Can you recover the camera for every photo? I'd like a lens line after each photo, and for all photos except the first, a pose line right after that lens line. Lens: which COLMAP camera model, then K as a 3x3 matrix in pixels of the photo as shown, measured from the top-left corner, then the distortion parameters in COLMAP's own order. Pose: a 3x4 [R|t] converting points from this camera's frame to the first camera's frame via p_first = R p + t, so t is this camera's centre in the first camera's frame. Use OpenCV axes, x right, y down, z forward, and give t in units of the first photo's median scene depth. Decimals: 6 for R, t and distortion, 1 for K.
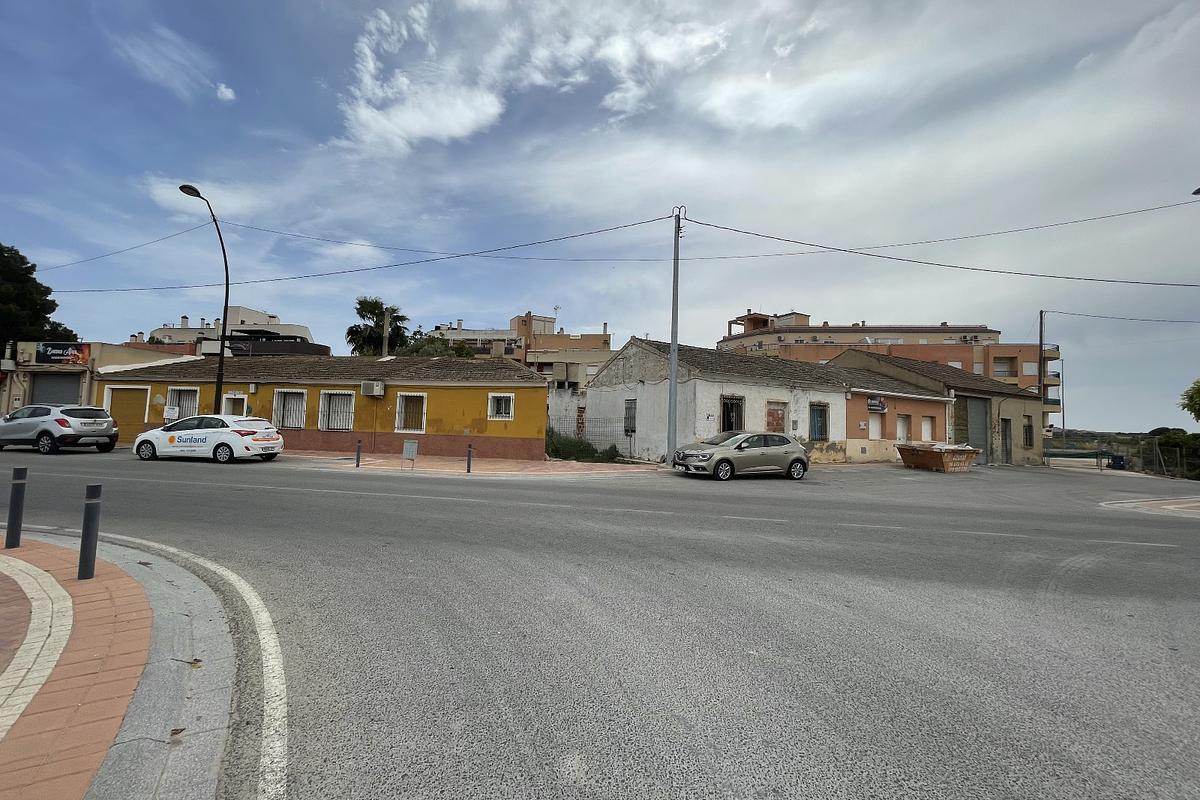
lens RADIAL K [[517.9, 0, 597.5], [0, 517.9, 378.4], [0, 0, 1]] dist [-0.020891, -0.000121]
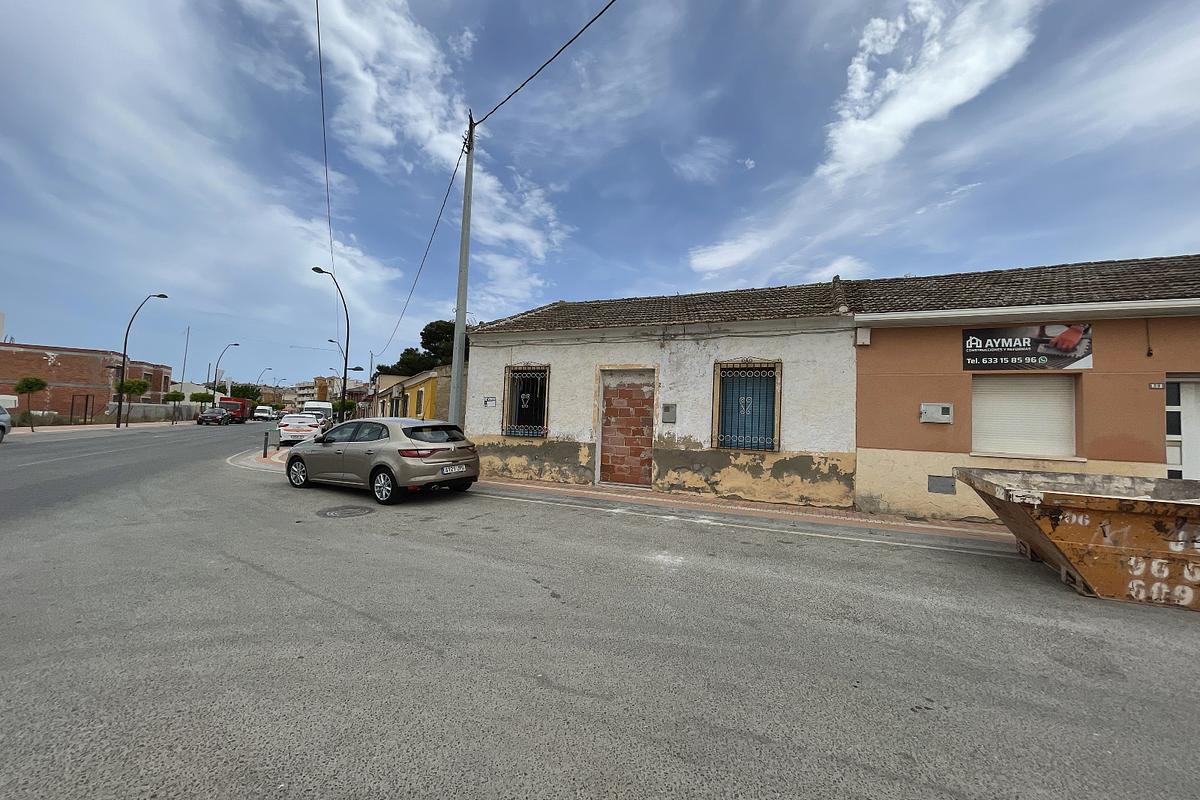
lens RADIAL K [[499.5, 0, 602.6], [0, 499.5, 396.5], [0, 0, 1]] dist [-0.004164, -0.000182]
pose [[0.594000, -0.056239, -0.802497, 0.694962], [0.058671, 0.997925, -0.026507, 0.079958], [0.802322, -0.031338, 0.596068, 0.647410]]
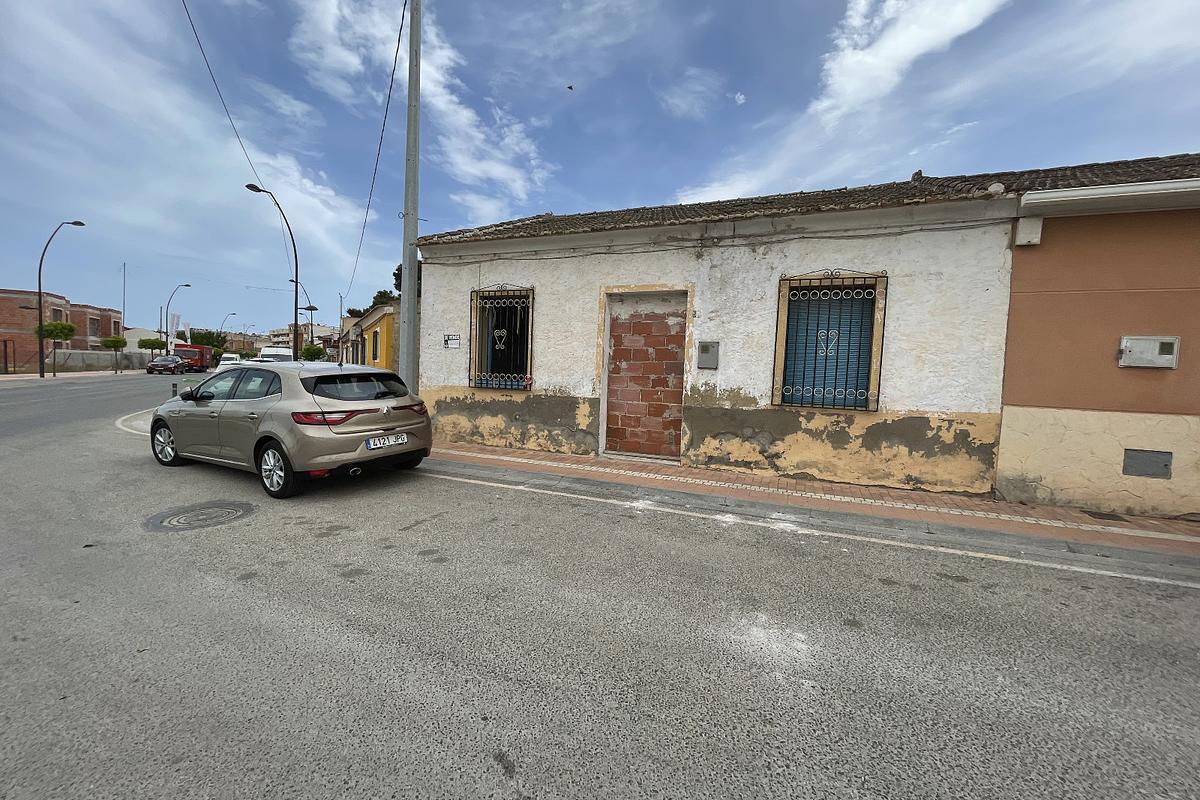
lens RADIAL K [[493.4, 0, 604.0], [0, 493.4, 404.3], [0, 0, 1]] dist [0.001379, 0.000011]
pose [[0.620143, 0.037914, -0.783572, 0.570233], [0.060661, 0.993523, 0.096081, 0.083549], [0.782140, -0.107117, 0.613826, 0.720837]]
